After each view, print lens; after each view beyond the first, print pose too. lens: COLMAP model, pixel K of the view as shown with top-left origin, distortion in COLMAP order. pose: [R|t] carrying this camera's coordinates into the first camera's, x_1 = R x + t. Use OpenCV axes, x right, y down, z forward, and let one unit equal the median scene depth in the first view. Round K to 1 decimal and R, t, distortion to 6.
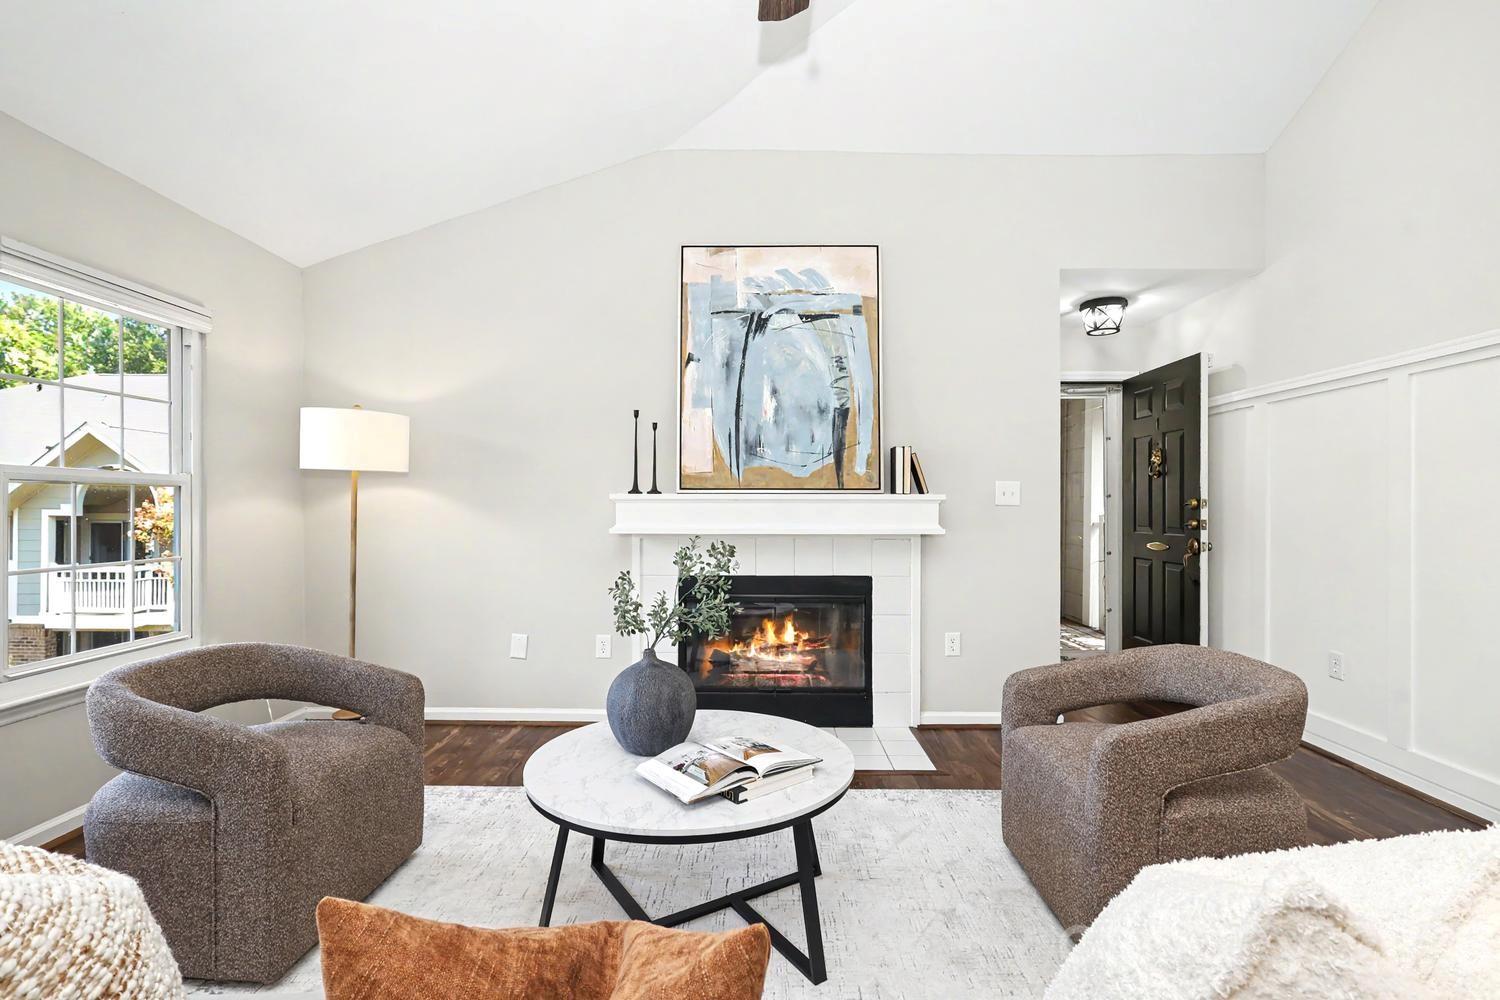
lens RADIAL K [[710.1, 0, 741.5], [0, 710.1, 504.4], [0, 0, 1]] dist [0.001976, 0.000910]
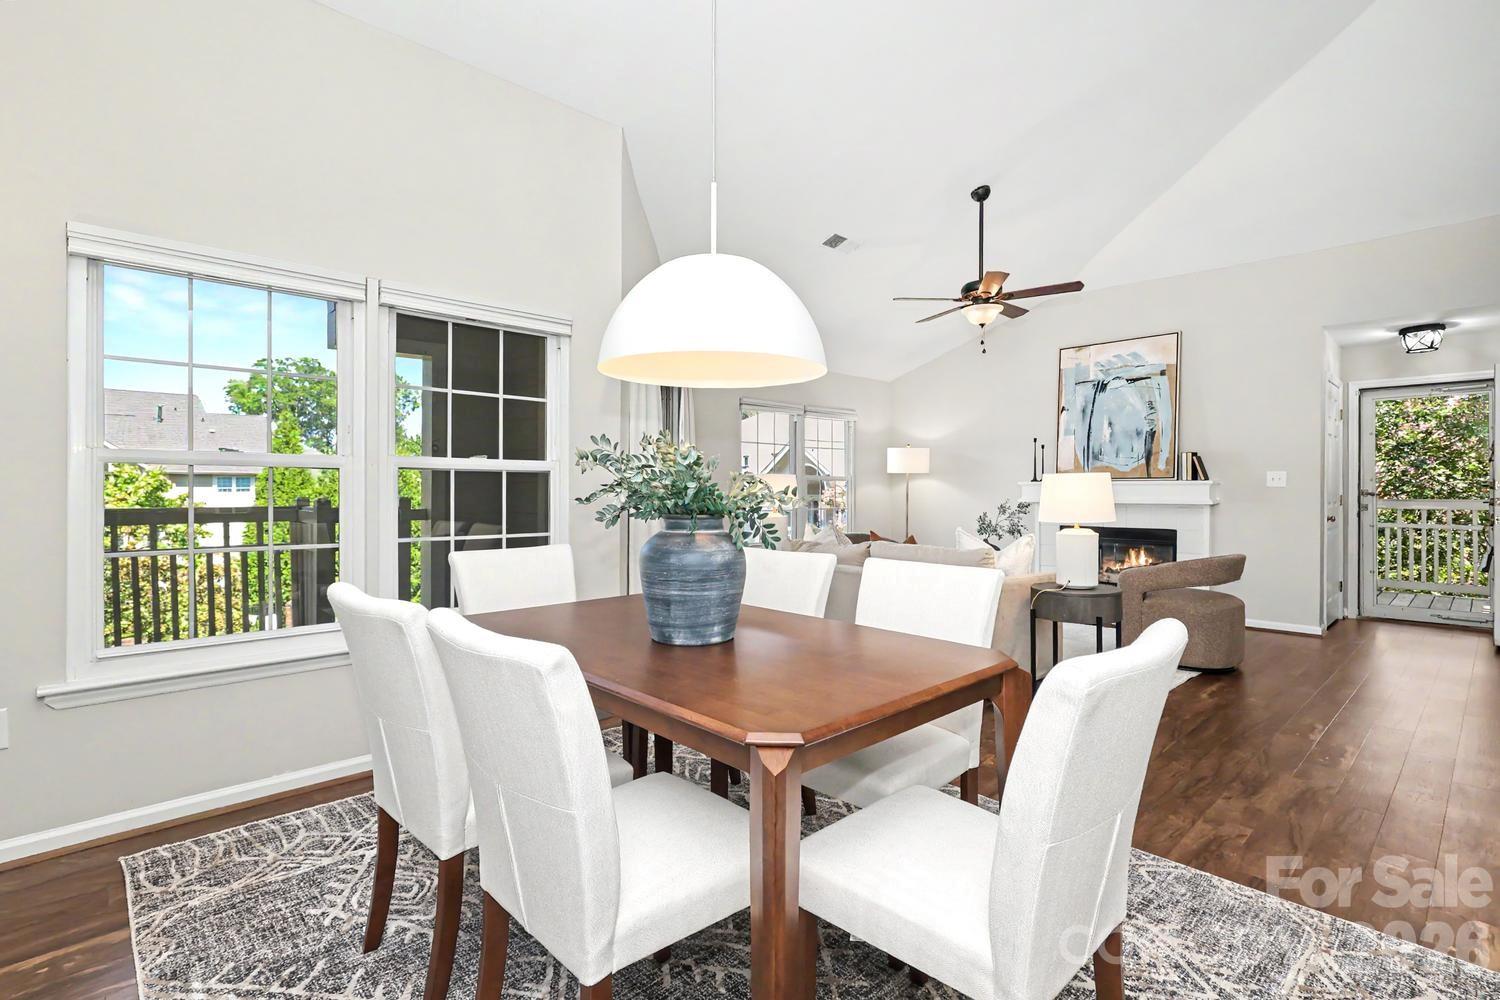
lens RADIAL K [[710.1, 0, 764.6], [0, 710.1, 494.4], [0, 0, 1]] dist [0.001976, 0.000910]
pose [[0.721307, 0.002875, -0.692609, 0.661332], [0.001691, 0.999981, 0.005913, 0.007174], [0.692613, -0.005436, 0.721289, -0.906109]]
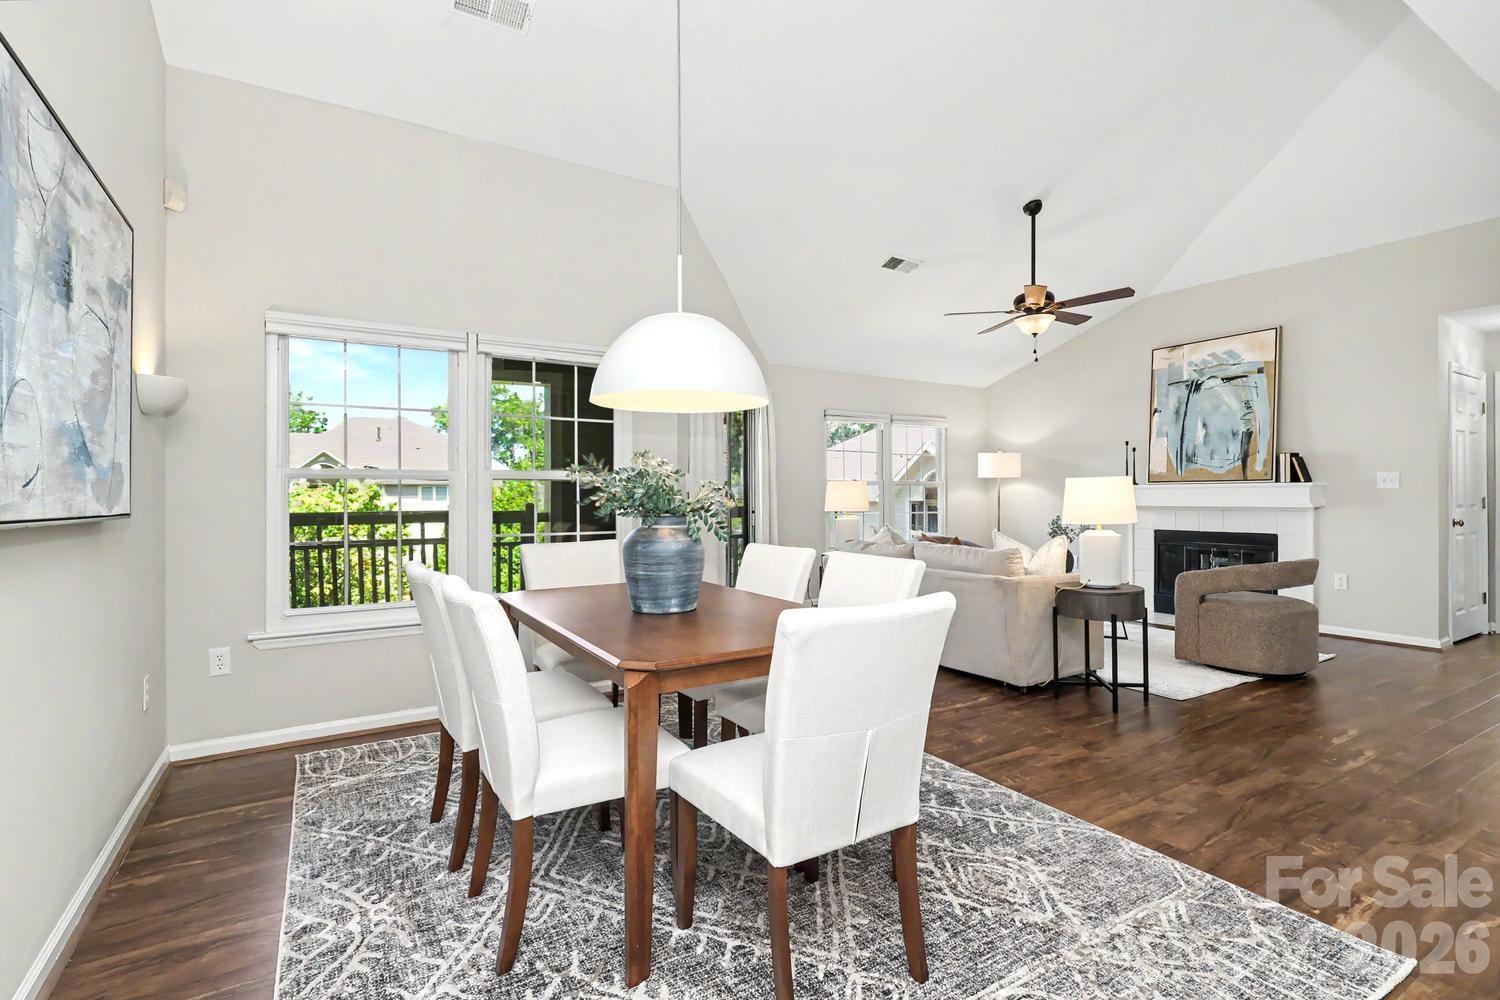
lens RADIAL K [[710.1, 0, 774.6], [0, 710.1, 497.1], [0, 0, 1]] dist [0.001976, 0.000910]
pose [[0.566440, -0.003638, -0.824095, 0.884849], [0.007098, 0.999975, 0.000464, 0.009767], [0.824072, -0.006112, 0.566452, -0.859590]]
